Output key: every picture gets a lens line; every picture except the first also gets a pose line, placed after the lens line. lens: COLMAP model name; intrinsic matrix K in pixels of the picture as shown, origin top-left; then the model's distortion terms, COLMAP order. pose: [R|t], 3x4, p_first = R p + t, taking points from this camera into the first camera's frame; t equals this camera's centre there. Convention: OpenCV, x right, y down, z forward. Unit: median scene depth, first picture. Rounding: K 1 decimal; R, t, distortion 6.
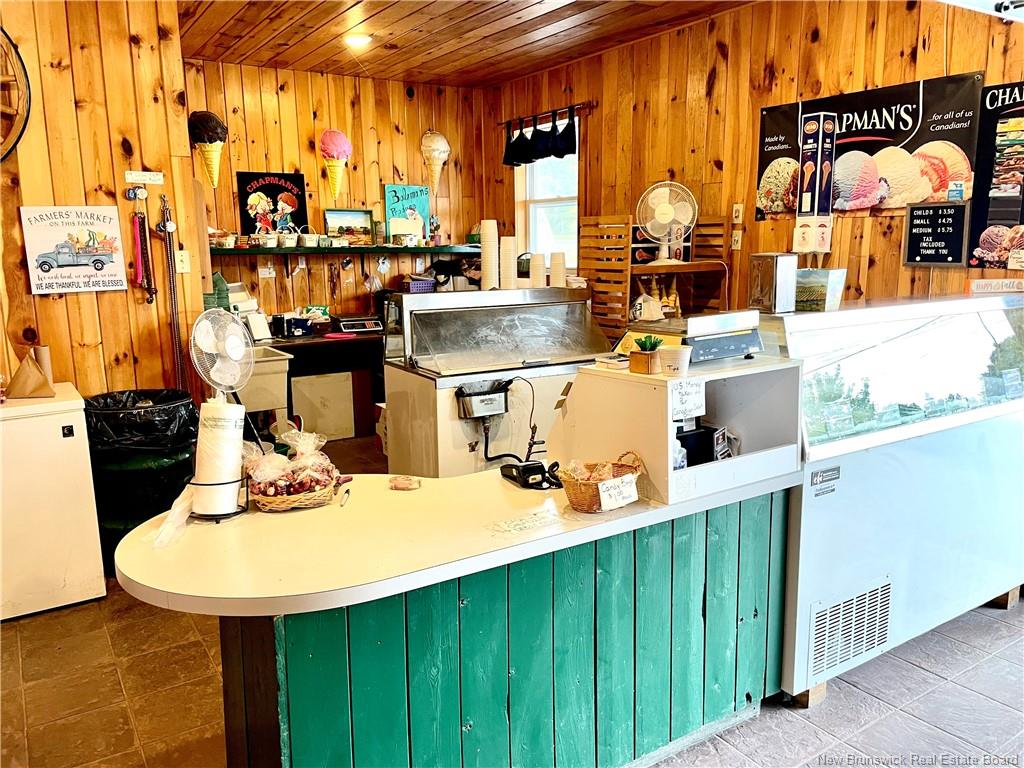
lens RADIAL K [[773.0, 0, 512.3], [0, 773.0, 388.5], [0, 0, 1]] dist [0.088211, -0.127146]
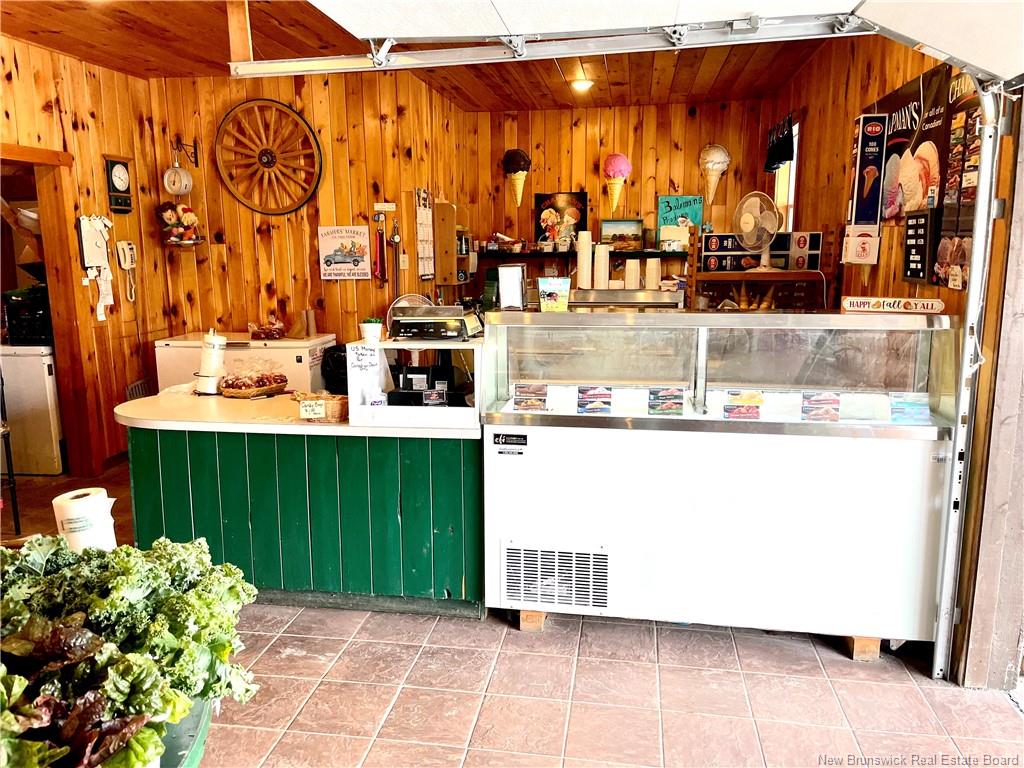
lens RADIAL K [[773.0, 0, 512.3], [0, 773.0, 388.5], [0, 0, 1]] dist [0.088211, -0.127146]
pose [[0.739863, 0.127283, -0.660607, 0.735827], [-0.127124, 0.990700, 0.048509, -0.019401], [0.660637, 0.048089, 0.749163, 0.033079]]
